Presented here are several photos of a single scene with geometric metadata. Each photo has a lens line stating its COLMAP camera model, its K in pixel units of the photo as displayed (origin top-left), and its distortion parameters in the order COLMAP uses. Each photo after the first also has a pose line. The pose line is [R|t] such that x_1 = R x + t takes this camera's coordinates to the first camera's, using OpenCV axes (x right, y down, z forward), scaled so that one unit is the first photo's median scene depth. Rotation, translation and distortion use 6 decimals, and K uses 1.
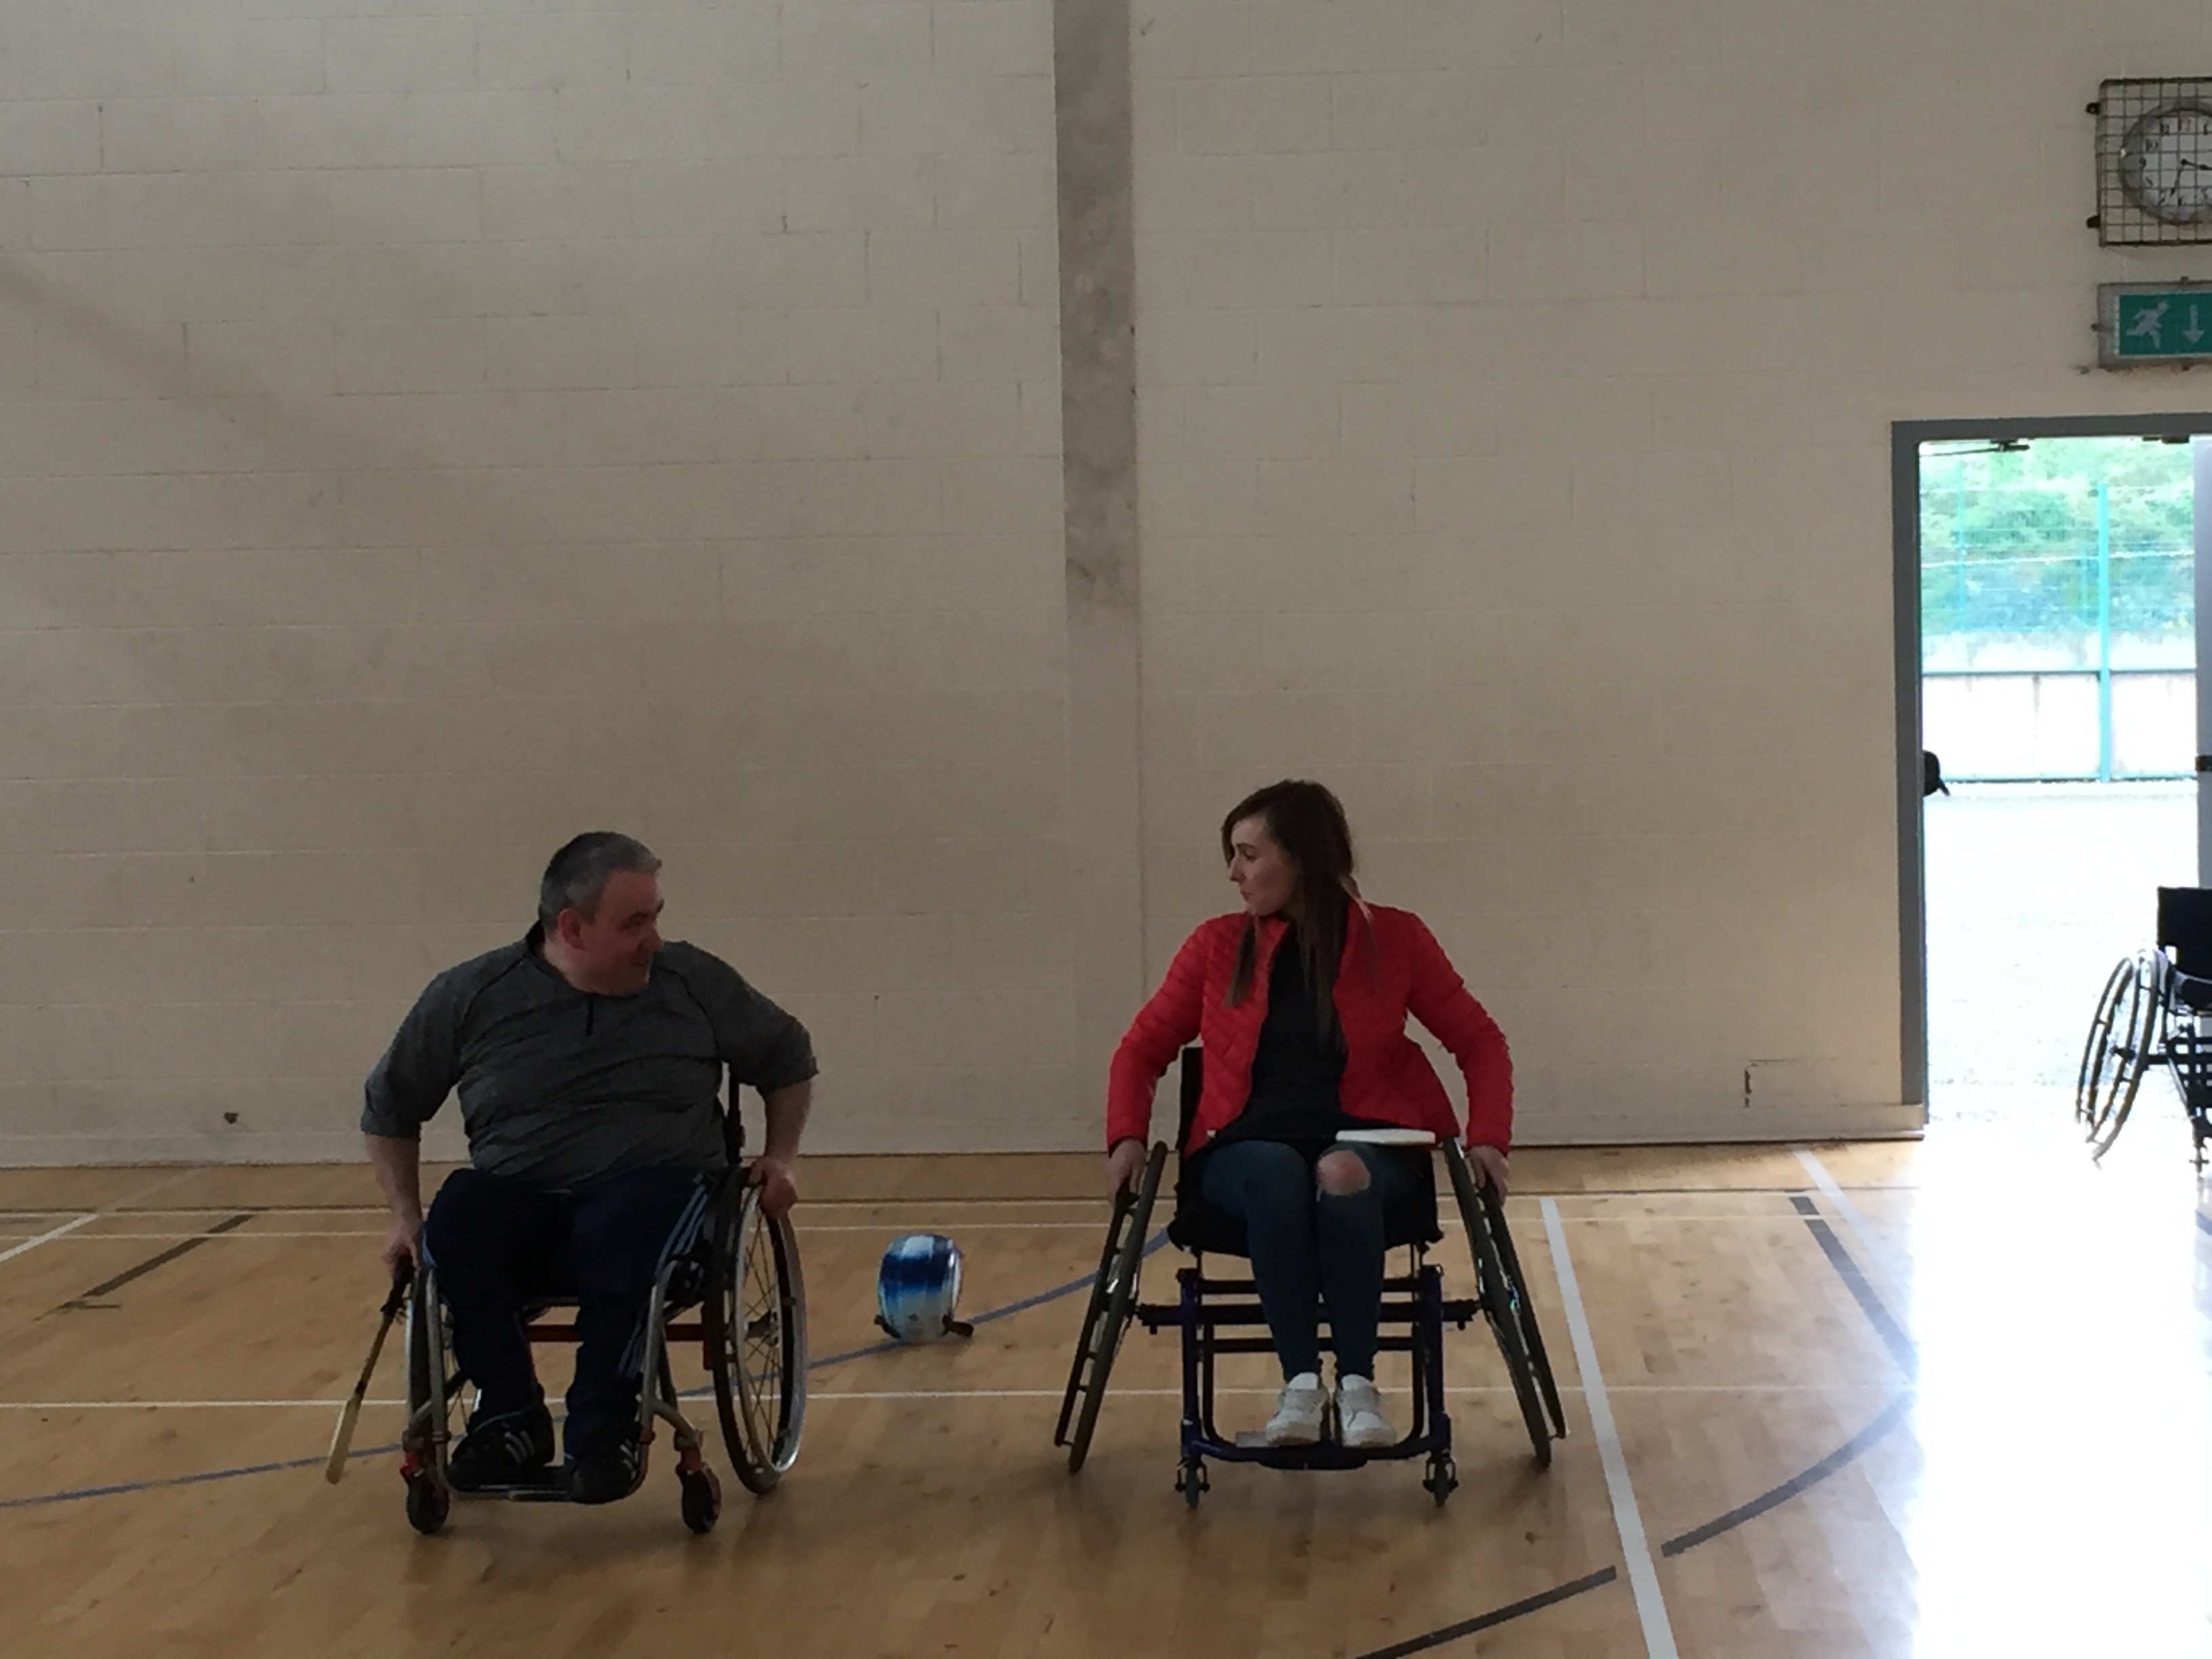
lens RADIAL K [[4406.0, 0, 1101.2], [0, 4406.0, 823.2], [0, 0, 1]] dist [0.040298, 0.000000]
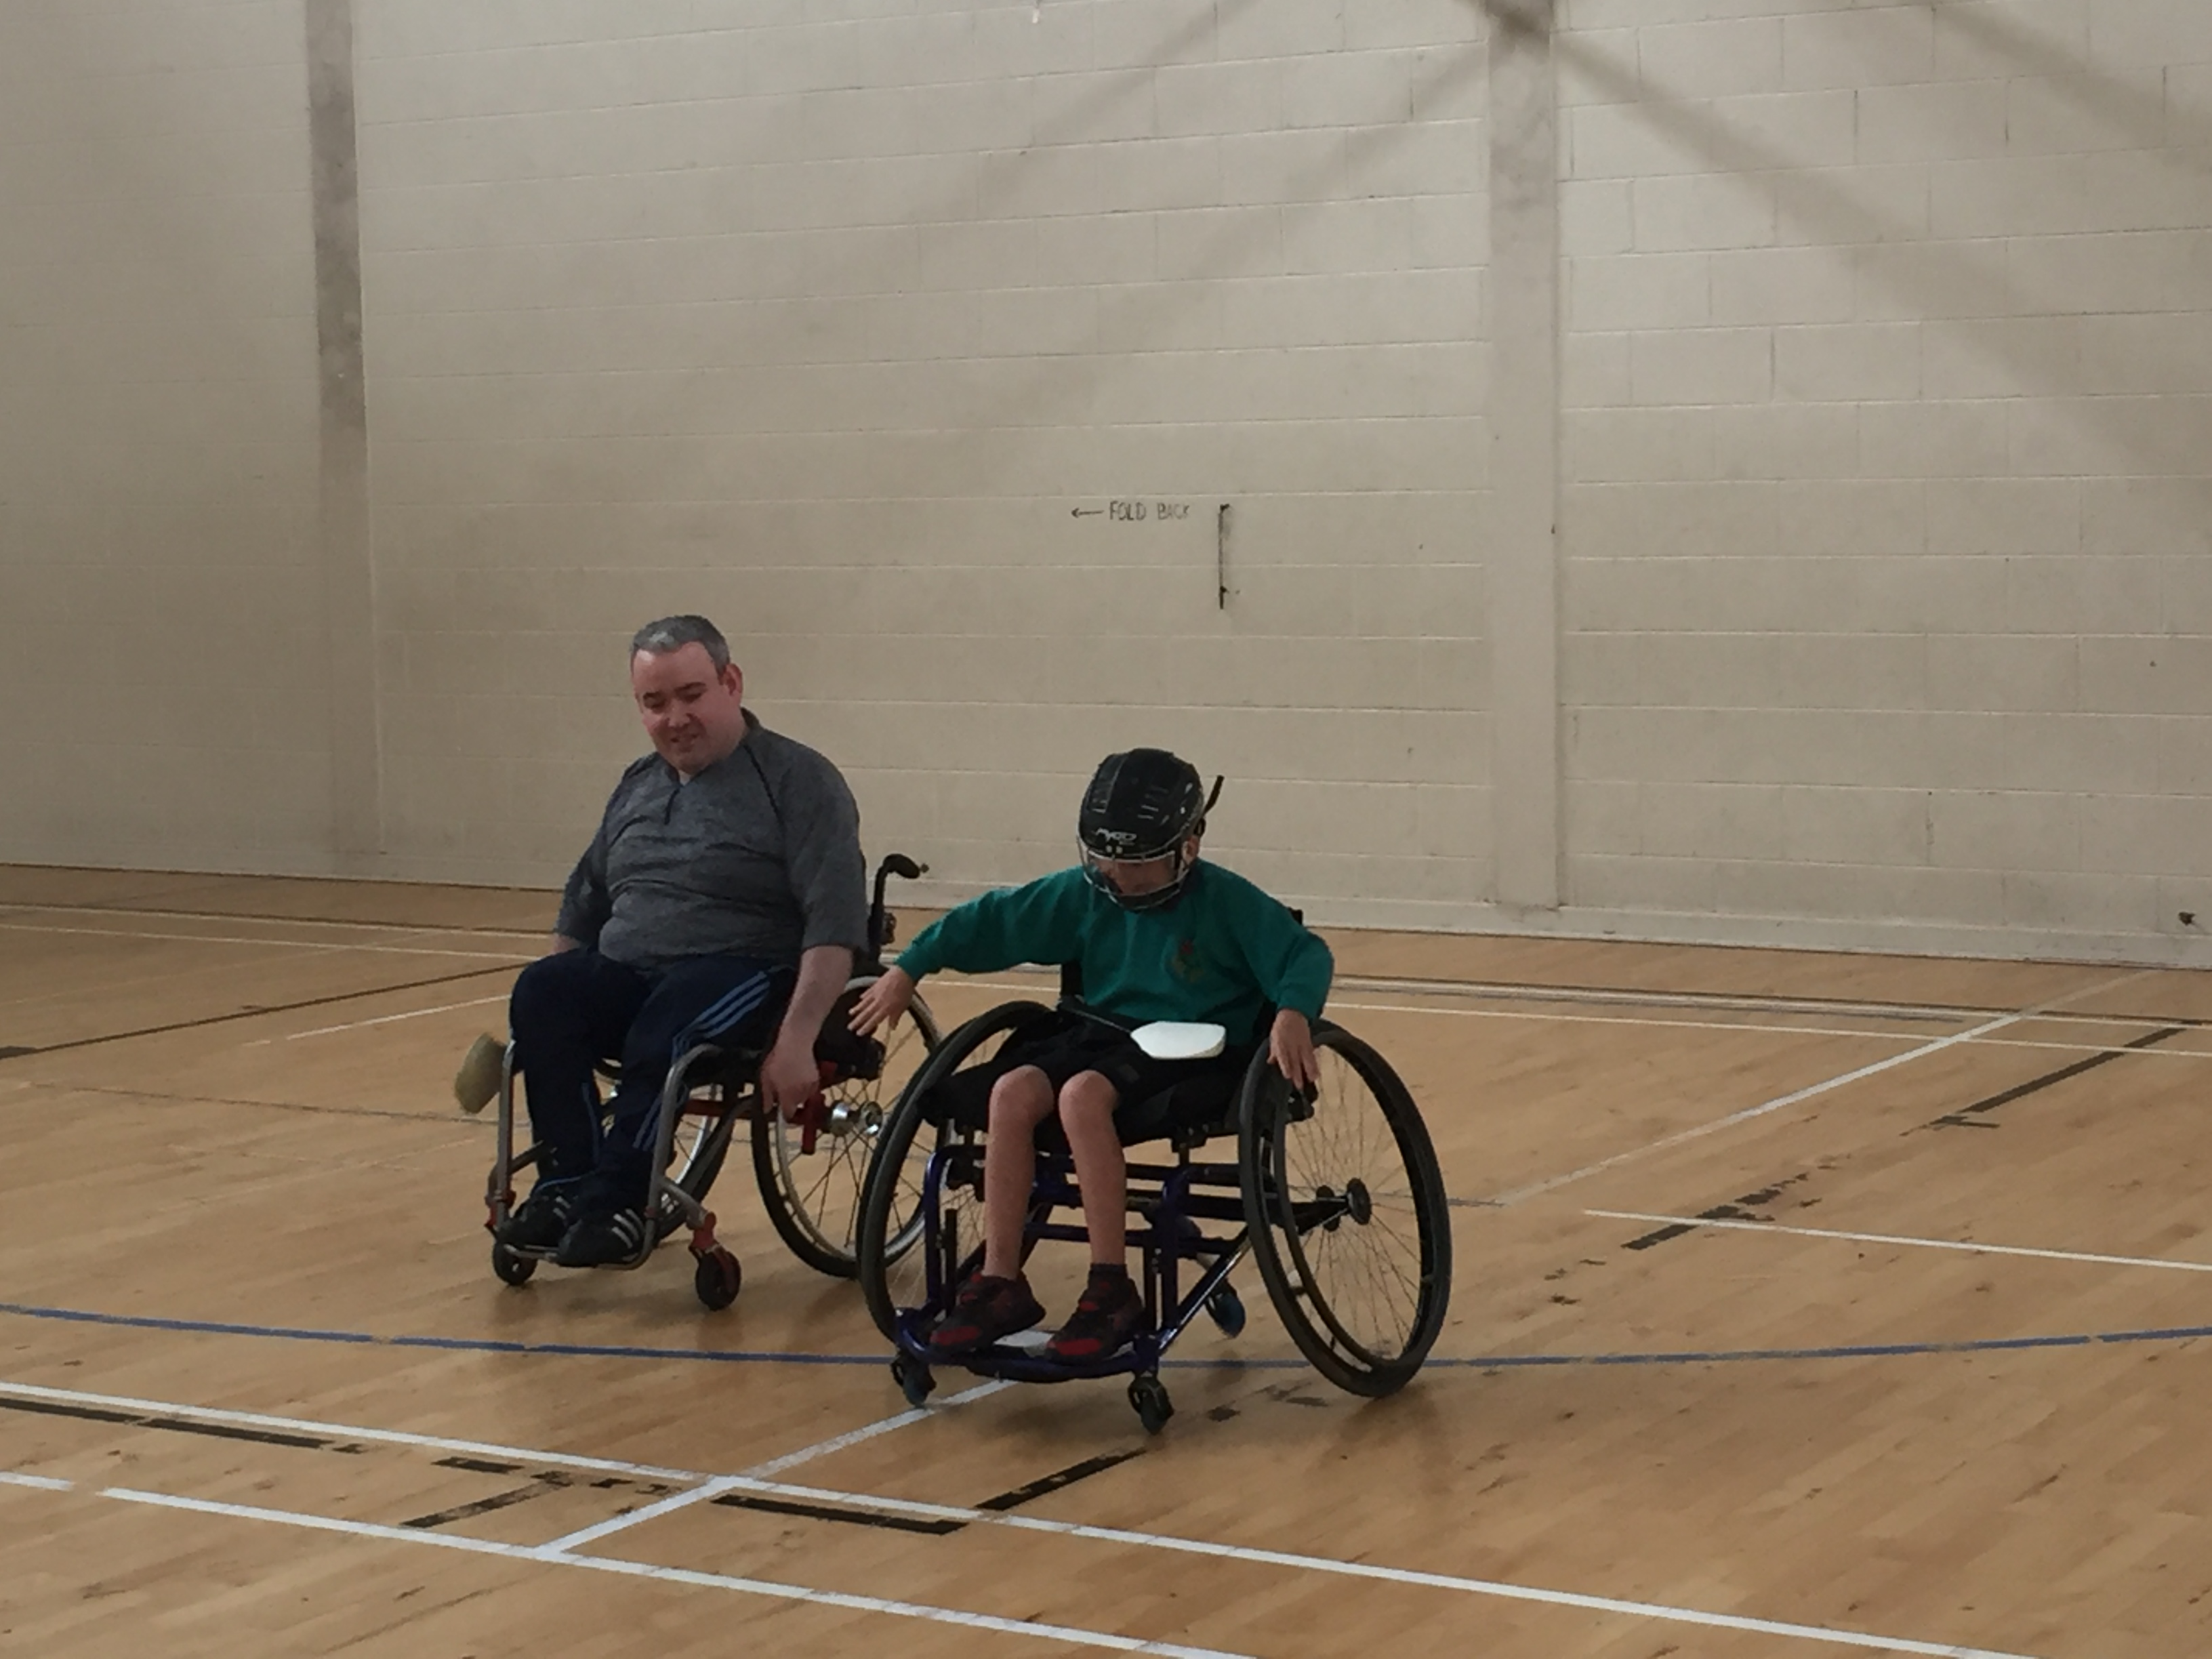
lens RADIAL K [[4240.9, 0, 1103.9], [0, 4240.9, 833.4], [0, 0, 1]] dist [0.037165, 0.000000]
pose [[0.882946, 0.044914, -0.467321, 0.024093], [-0.017483, 0.997868, 0.062872, -0.004711], [0.469149, -0.047342, 0.881849, 0.105788]]
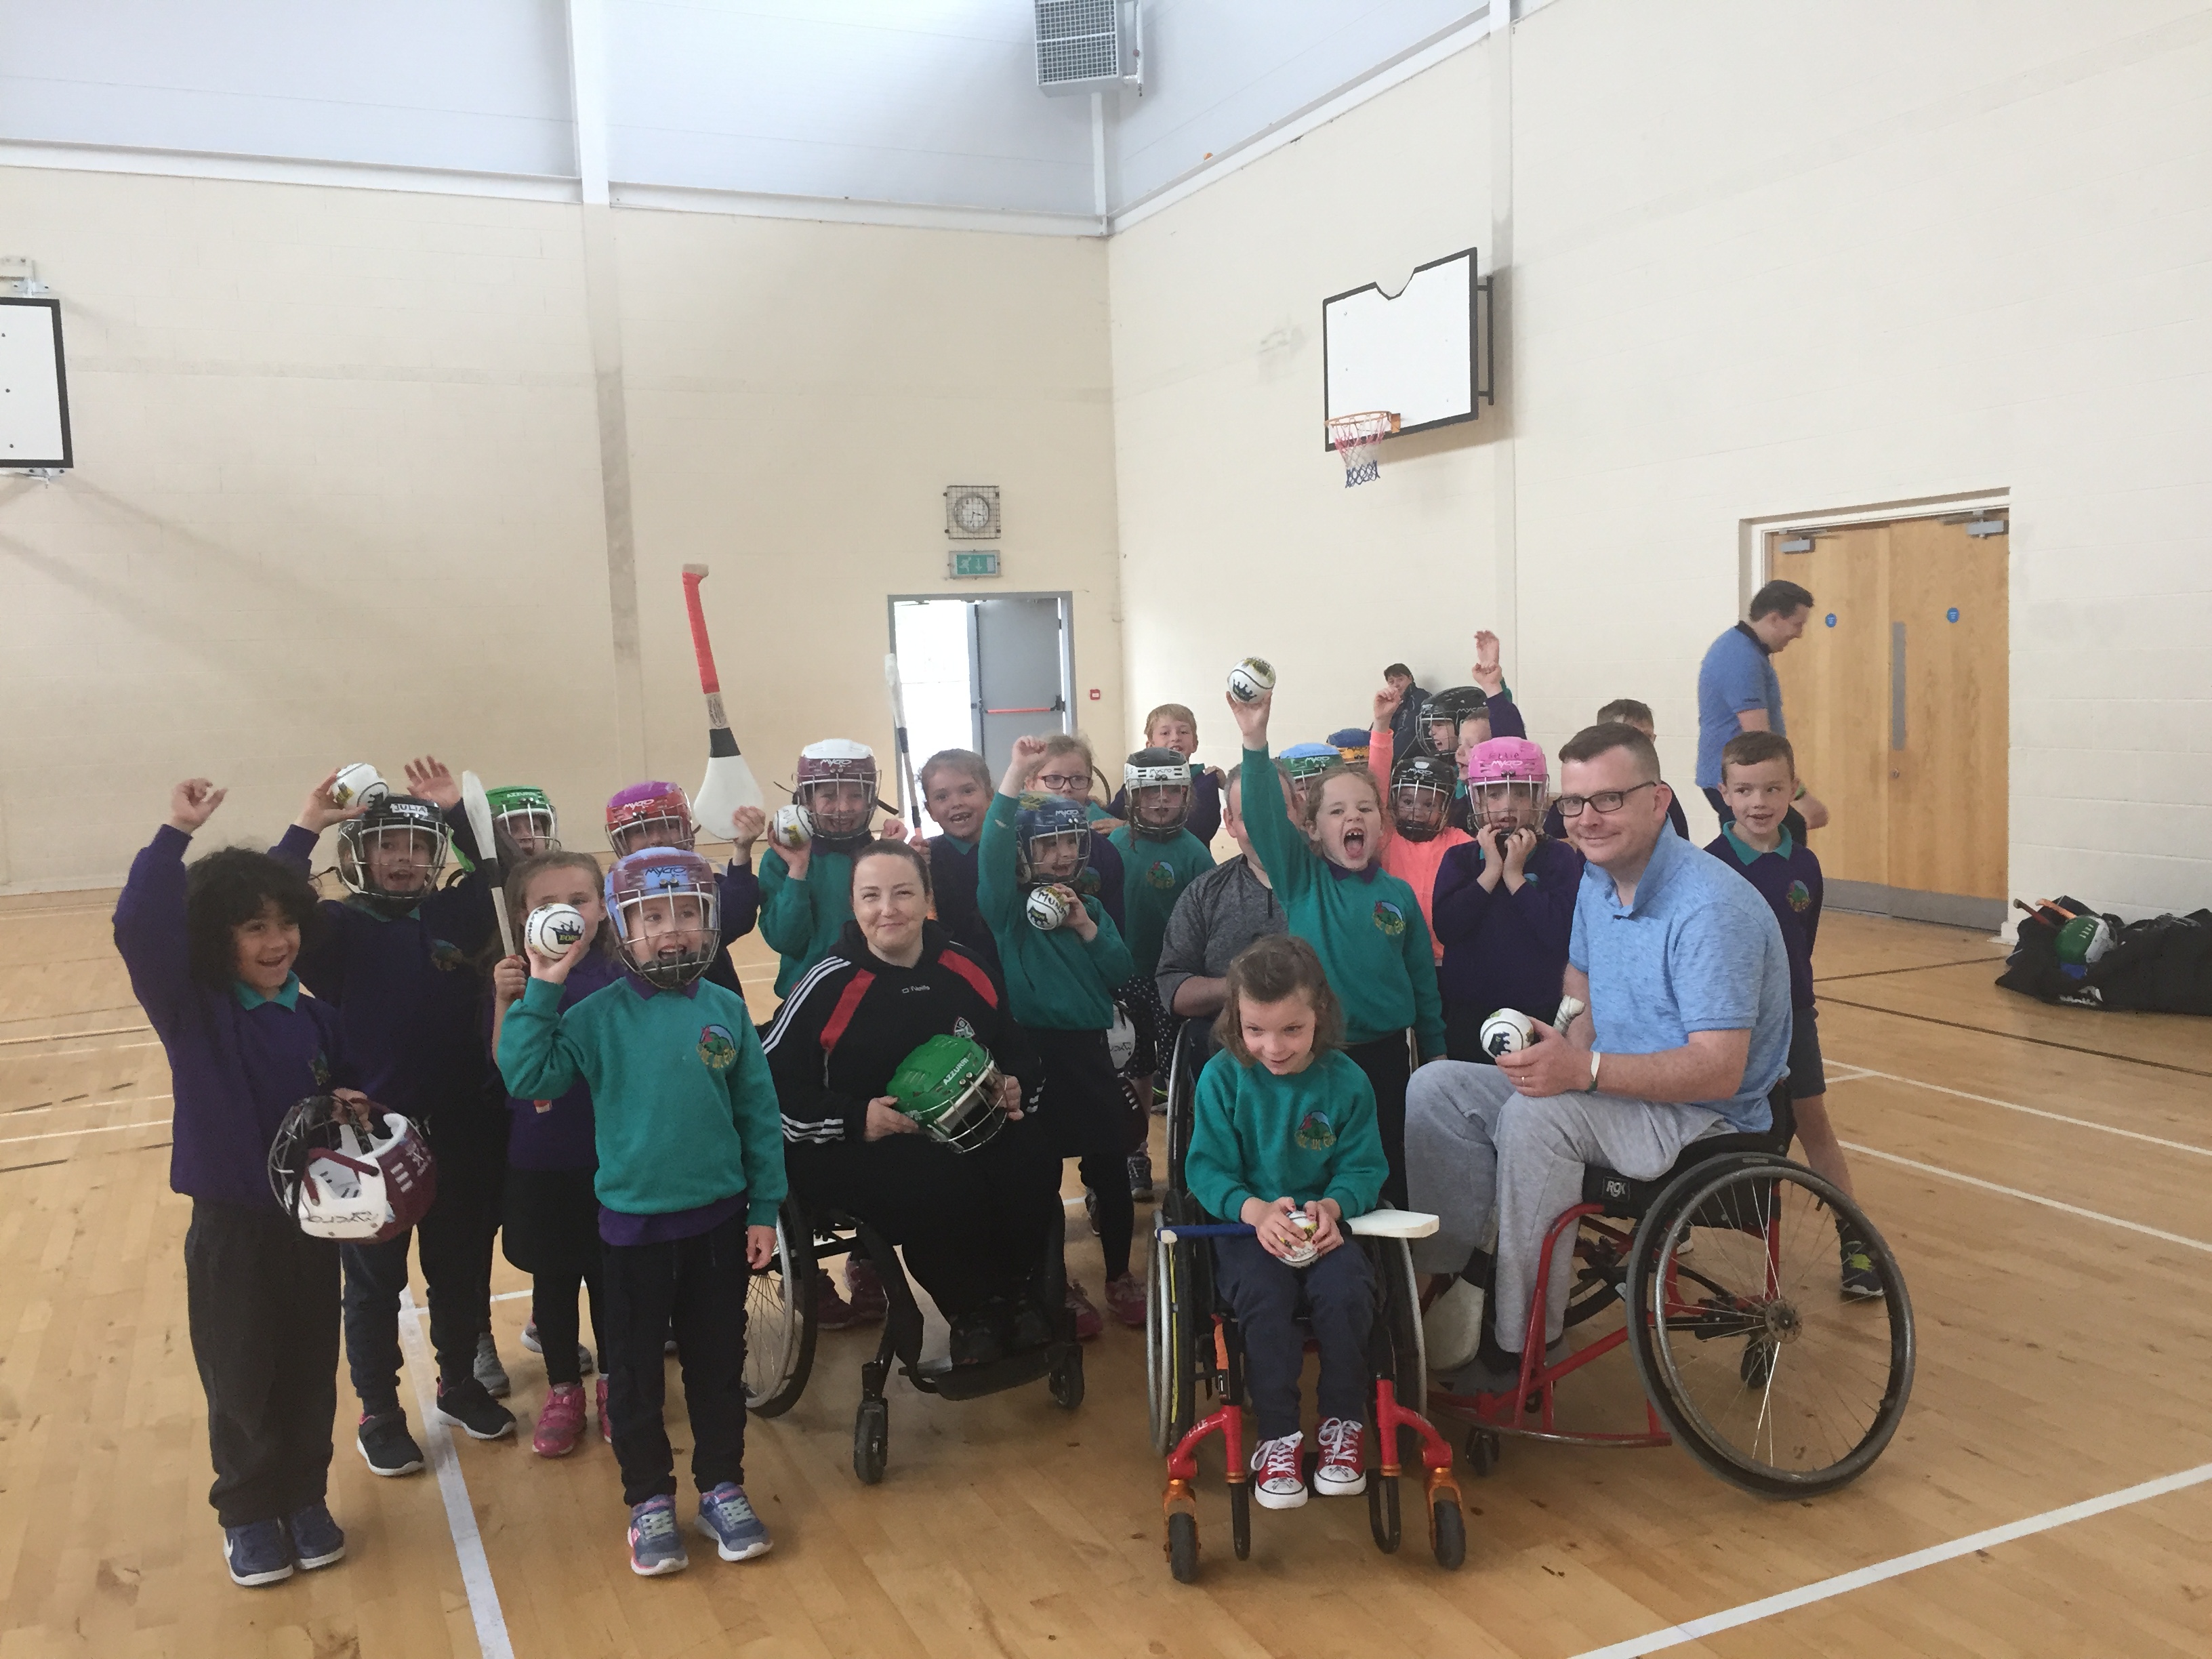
lens RADIAL K [[1865.9, 0, 1112.1], [0, 1865.9, 837.9], [0, 0, 1]] dist [0.067207, -0.090604]
pose [[0.883547, -0.057482, 0.464801, -0.321525], [0.032866, 0.997603, 0.060899, 0.003529], [-0.467188, -0.038531, 0.883318, -0.245442]]
